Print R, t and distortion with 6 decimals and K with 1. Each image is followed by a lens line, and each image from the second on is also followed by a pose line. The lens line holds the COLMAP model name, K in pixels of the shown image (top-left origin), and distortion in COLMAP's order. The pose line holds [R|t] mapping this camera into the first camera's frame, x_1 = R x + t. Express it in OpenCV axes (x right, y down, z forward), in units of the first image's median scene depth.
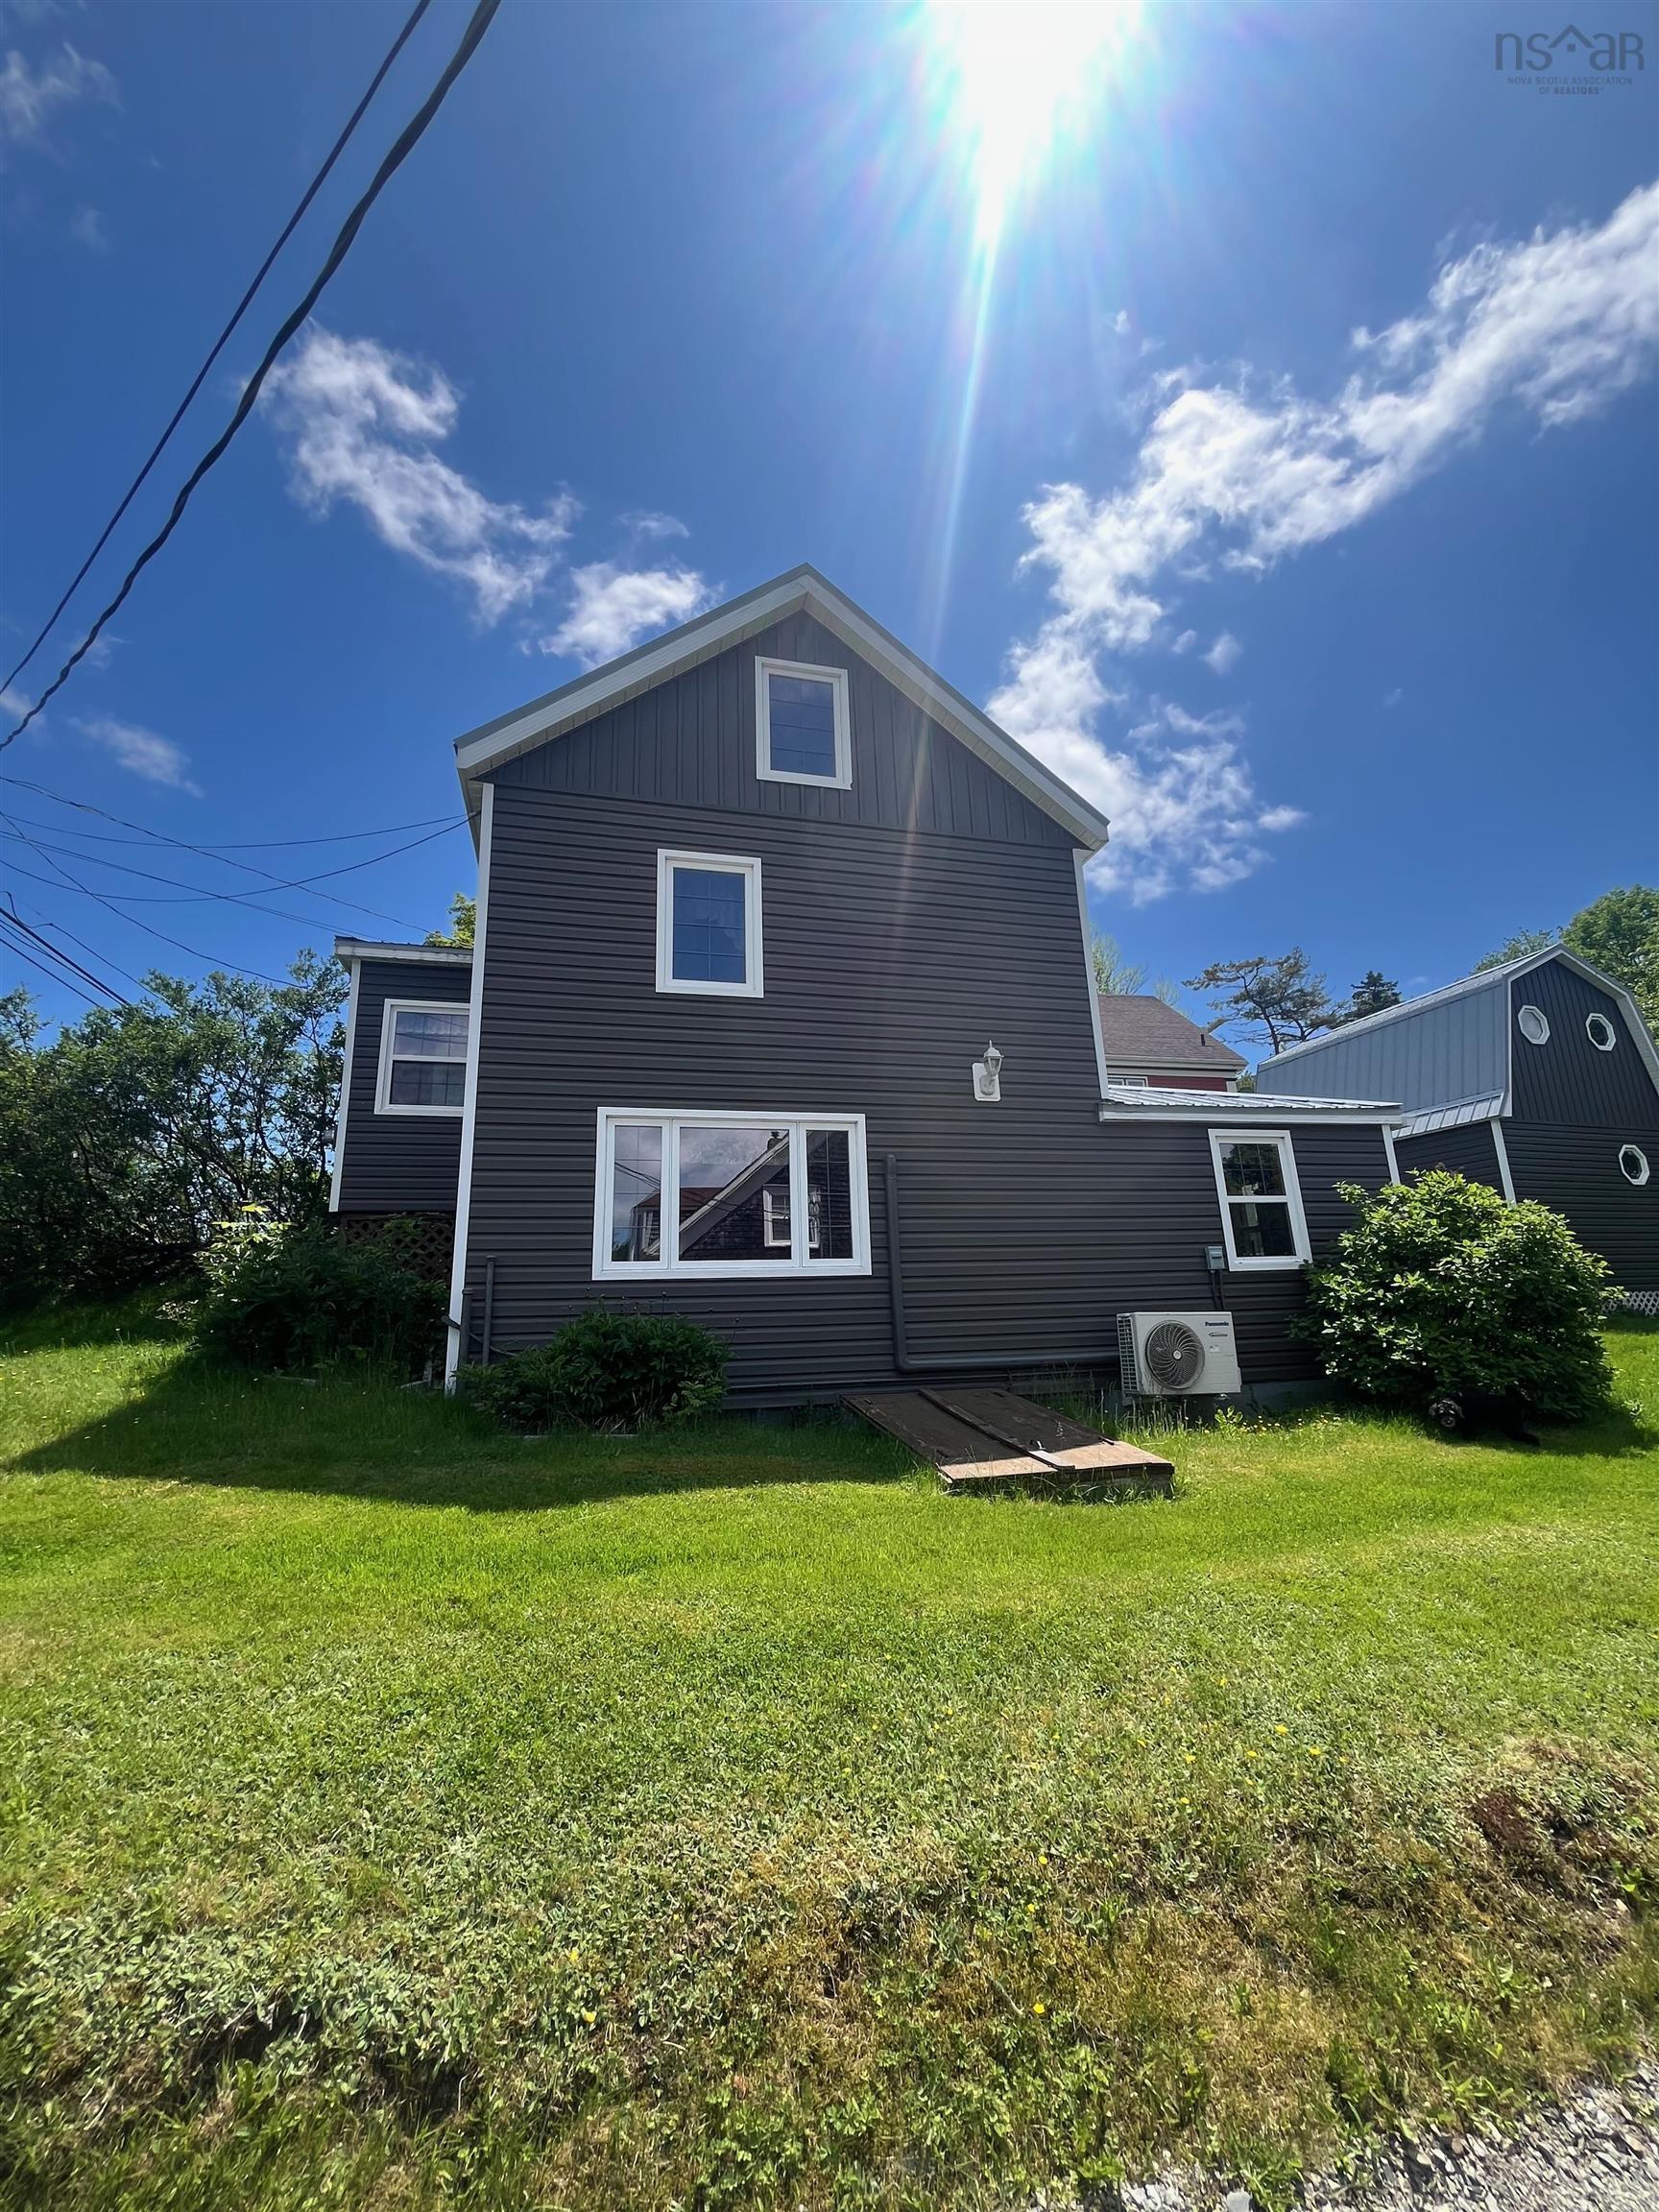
lens RADIAL K [[885.9, 0, 829.5], [0, 885.9, 1106.0], [0, 0, 1]] dist [-0.004481, -0.000386]
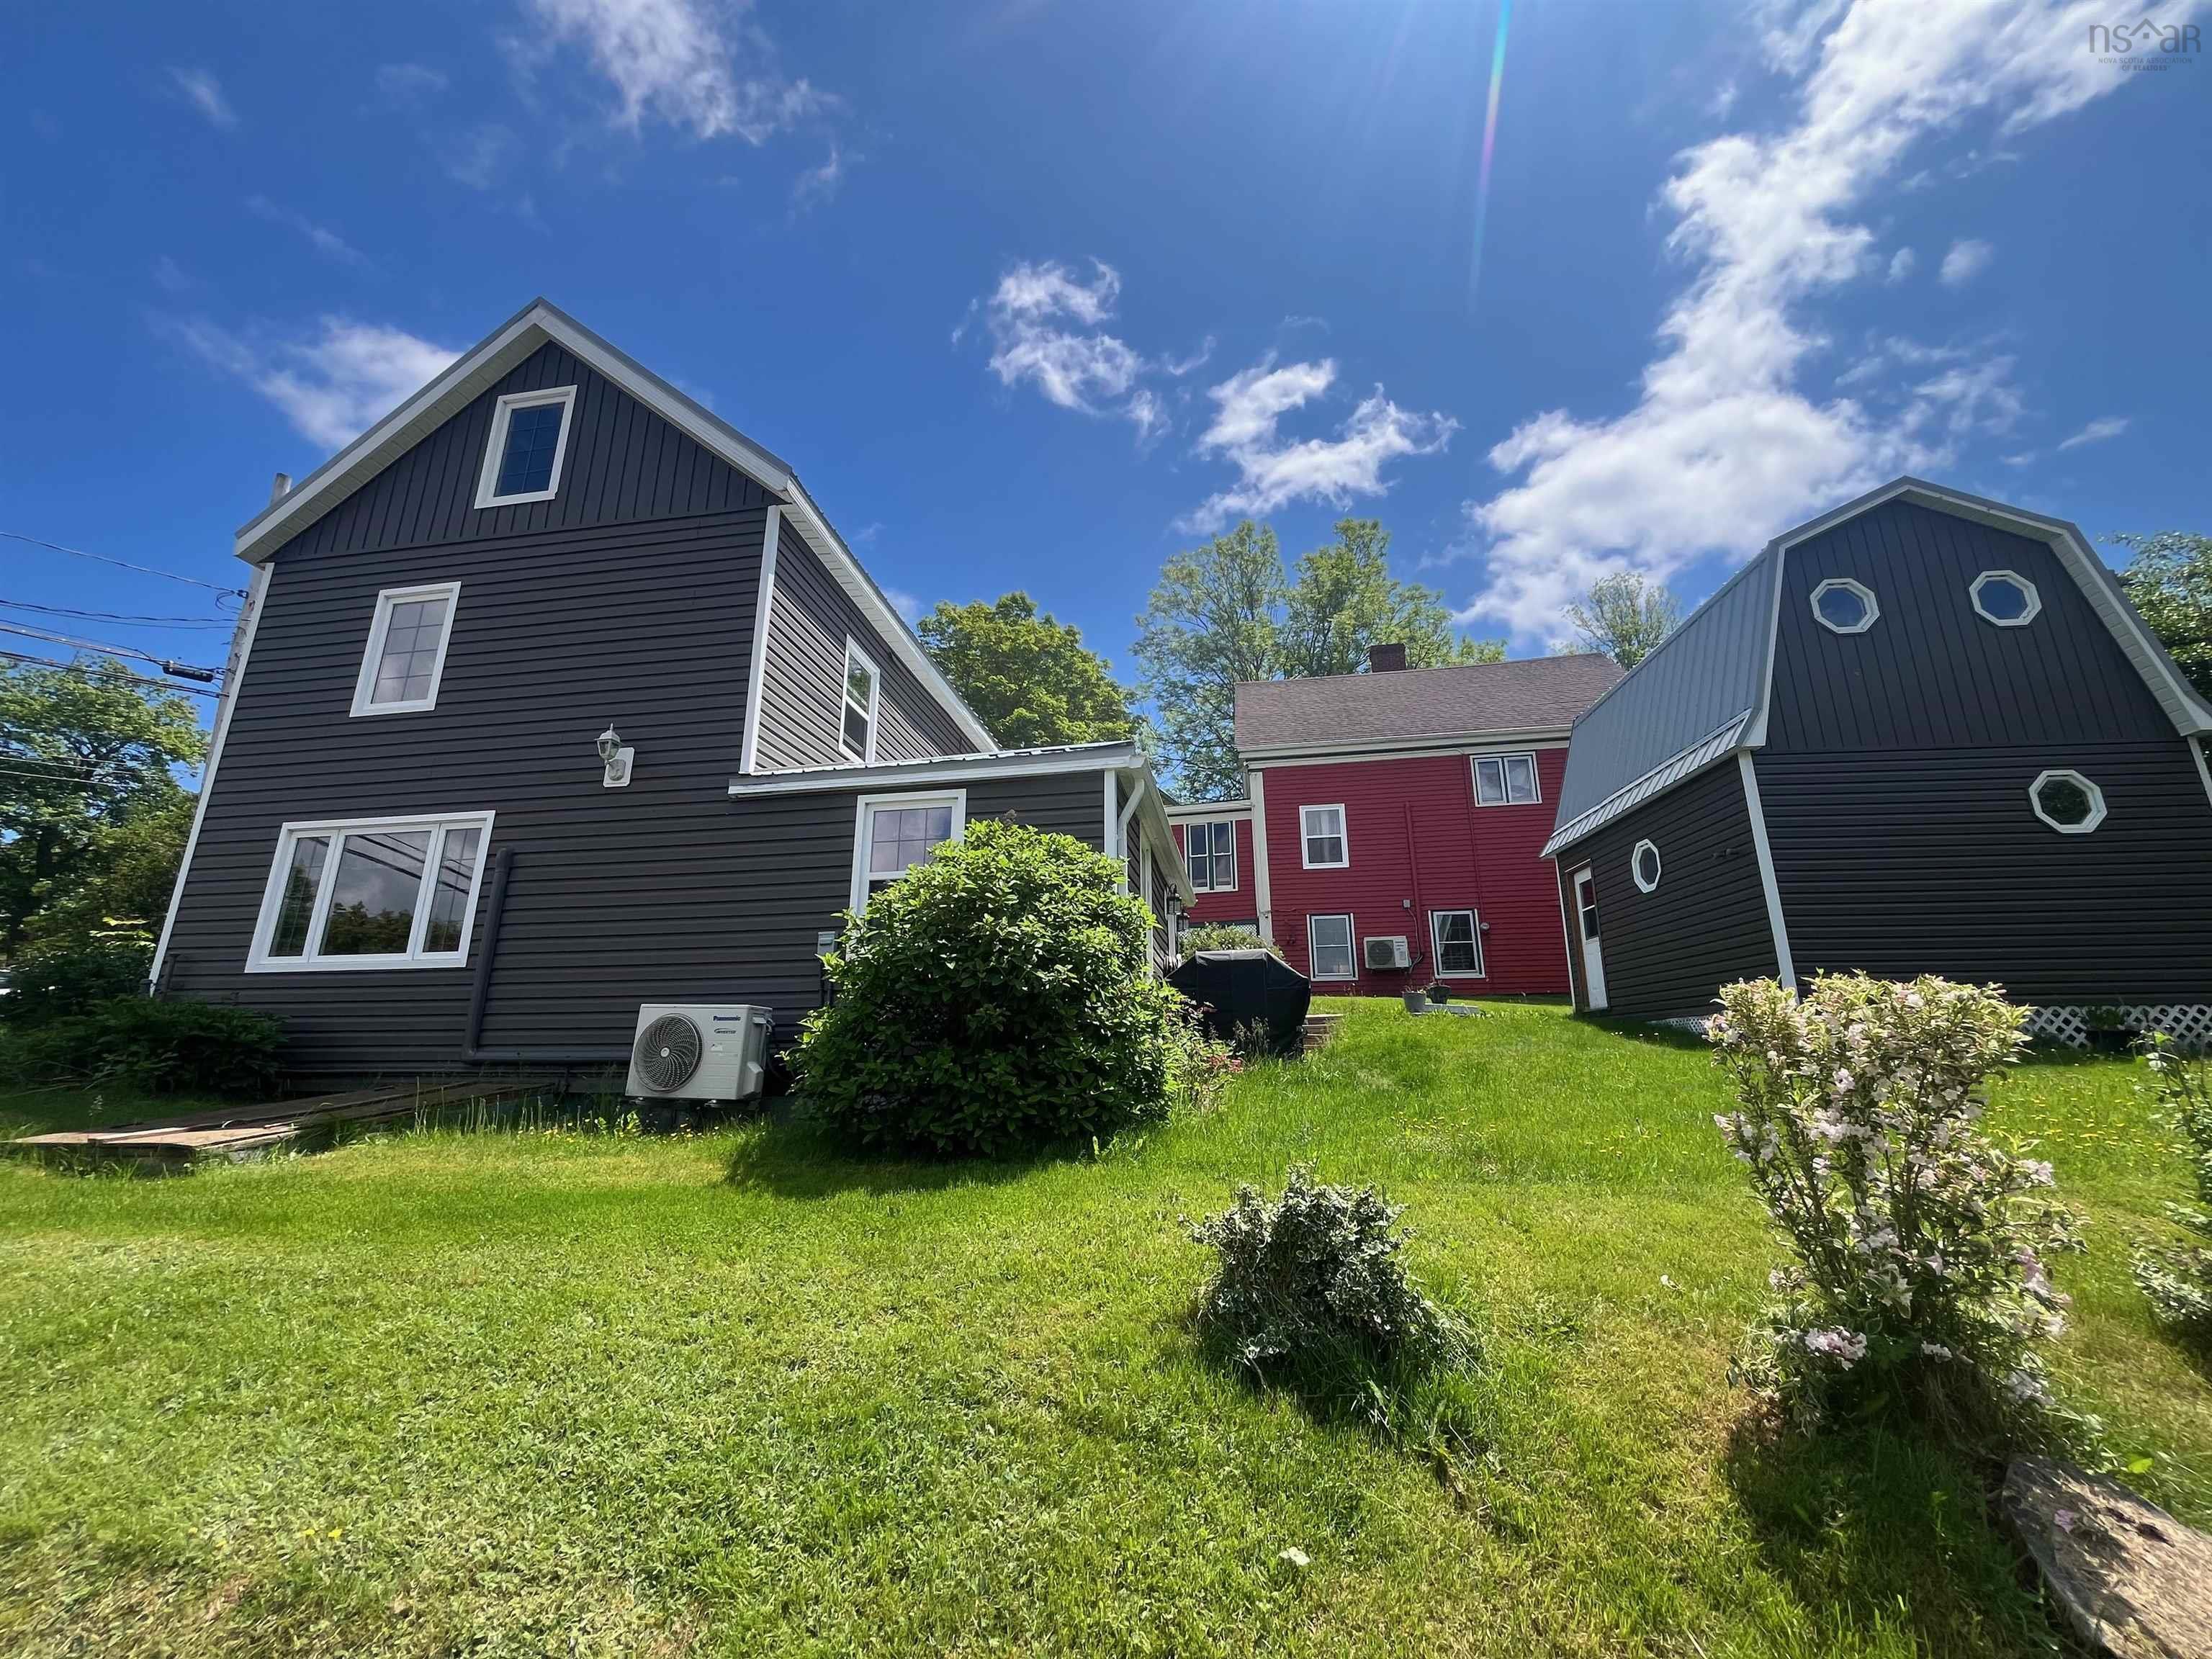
lens RADIAL K [[885.9, 0, 1111.5], [0, 885.9, 819.9], [0, 0, 1]] dist [-0.004481, -0.000386]
pose [[0.916653, -0.082250, -0.391131, 1.066833], [0.072415, 0.996578, -0.039856, 0.110357], [0.393070, 0.008210, 0.919472, 0.339148]]
